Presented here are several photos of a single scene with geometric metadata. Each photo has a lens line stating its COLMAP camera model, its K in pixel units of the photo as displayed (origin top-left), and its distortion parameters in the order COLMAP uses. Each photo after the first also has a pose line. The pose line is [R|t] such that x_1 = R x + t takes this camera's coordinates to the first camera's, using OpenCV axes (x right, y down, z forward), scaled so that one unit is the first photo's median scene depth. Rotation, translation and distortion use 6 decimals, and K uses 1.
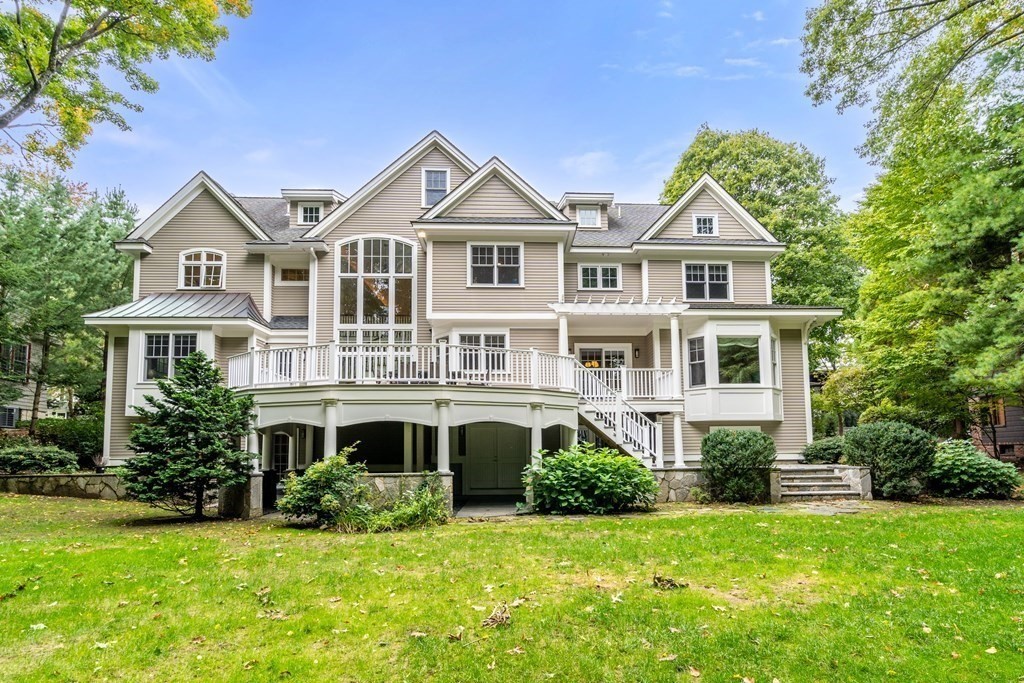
lens RADIAL K [[495.7, 0, 513.6], [0, 495.7, 420.1], [0, 0, 1]] dist [-0.001356, -0.000163]
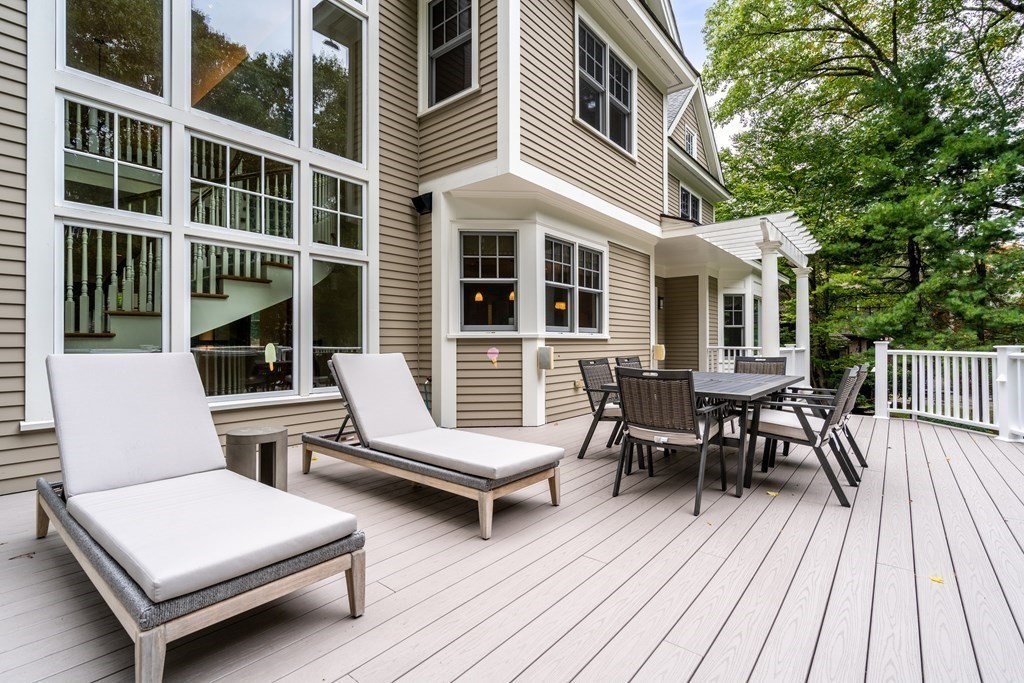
lens RADIAL K [[474.2, 0, 531.3], [0, 474.2, 339.7], [0, 0, 1]] dist [-0.000680, -0.000059]
pose [[0.647104, 0.010767, 0.762325, -0.397768], [-0.056798, 0.997803, 0.034120, -0.102341], [-0.760283, -0.065378, 0.646294, 0.757450]]
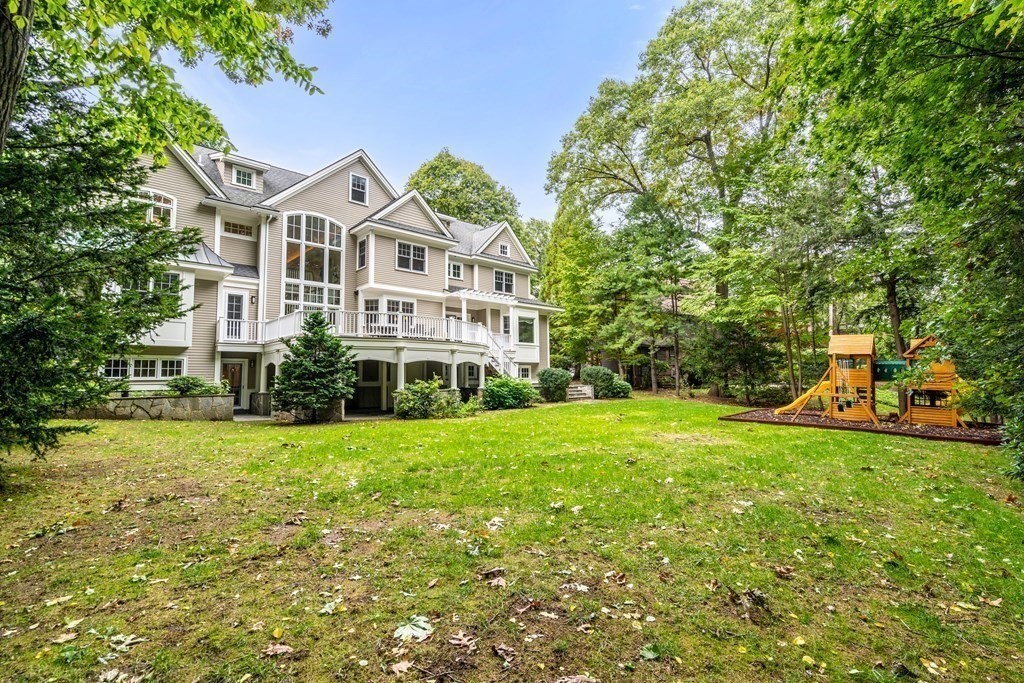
lens RADIAL K [[462.2, 0, 512.0], [0, 462.2, 341.5], [0, 0, 1]] dist [0.000023, -0.000060]
pose [[0.759264, 0.055150, 0.648441, -0.711352], [-0.039937, 0.998473, -0.038158, -0.009493], [-0.649556, 0.003075, 0.760308, -0.292174]]
